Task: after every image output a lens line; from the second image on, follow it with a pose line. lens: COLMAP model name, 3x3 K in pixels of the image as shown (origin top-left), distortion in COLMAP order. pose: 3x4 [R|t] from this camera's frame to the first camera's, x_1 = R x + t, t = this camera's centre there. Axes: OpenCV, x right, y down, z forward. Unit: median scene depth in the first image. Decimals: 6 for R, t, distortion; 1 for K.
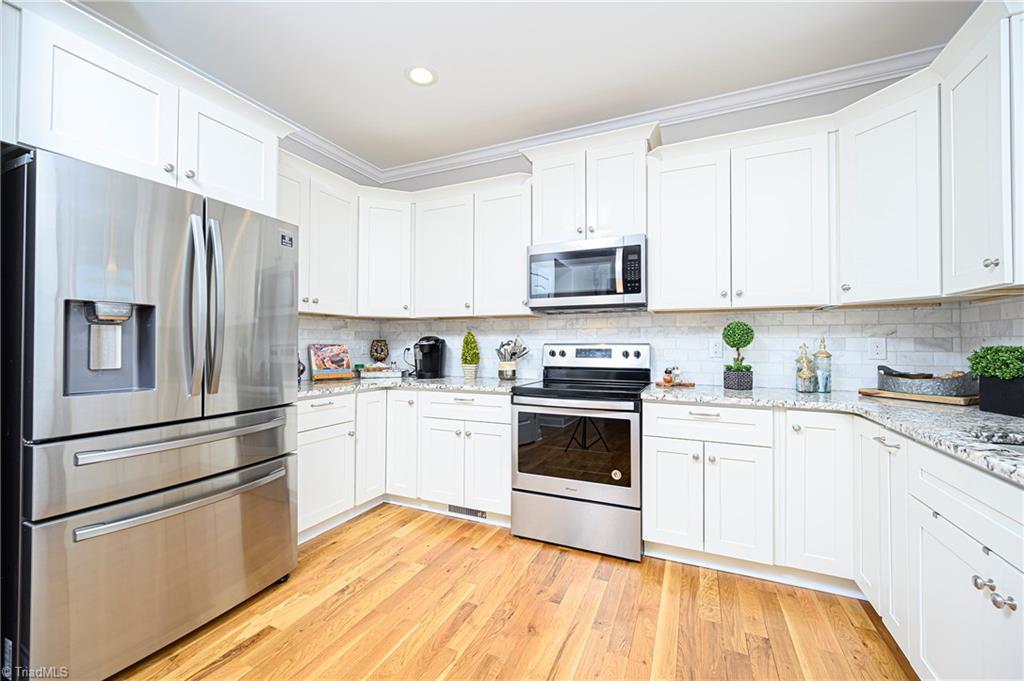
lens RADIAL K [[405.3, 0, 514.2], [0, 405.3, 341.0], [0, 0, 1]] dist [-0.001233, 0.000427]
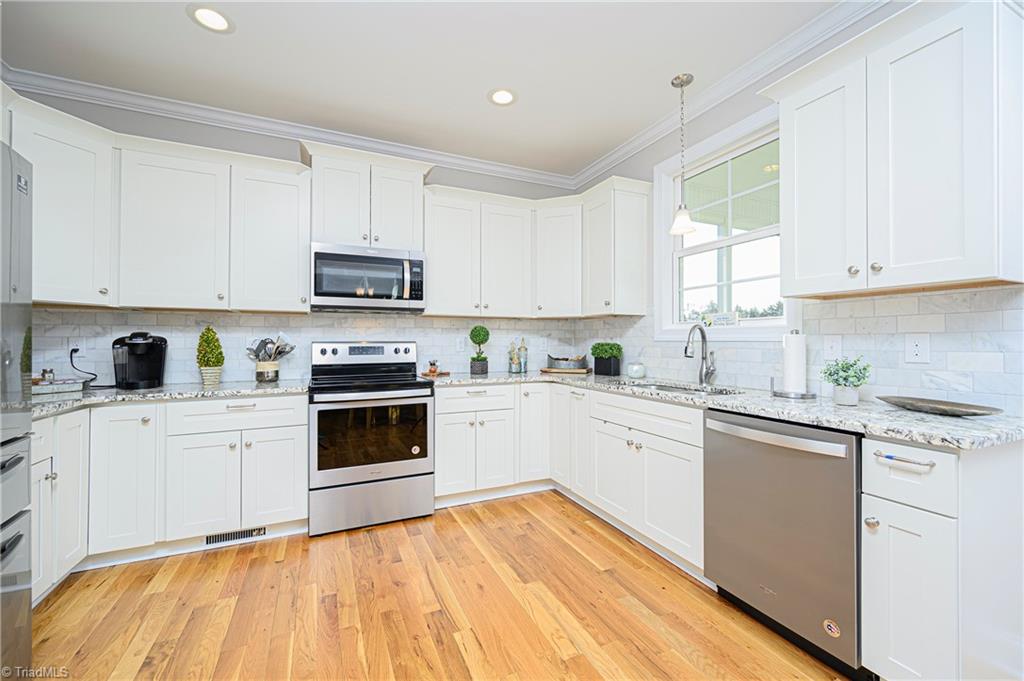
lens RADIAL K [[405.3, 0, 520.1], [0, 405.3, 339.9], [0, 0, 1]] dist [-0.001233, 0.000427]
pose [[0.656341, 0.002114, 0.754461, -0.415609], [-0.002717, 0.999996, -0.000438, 0.001326], [-0.754459, -0.001762, 0.656344, -0.026935]]
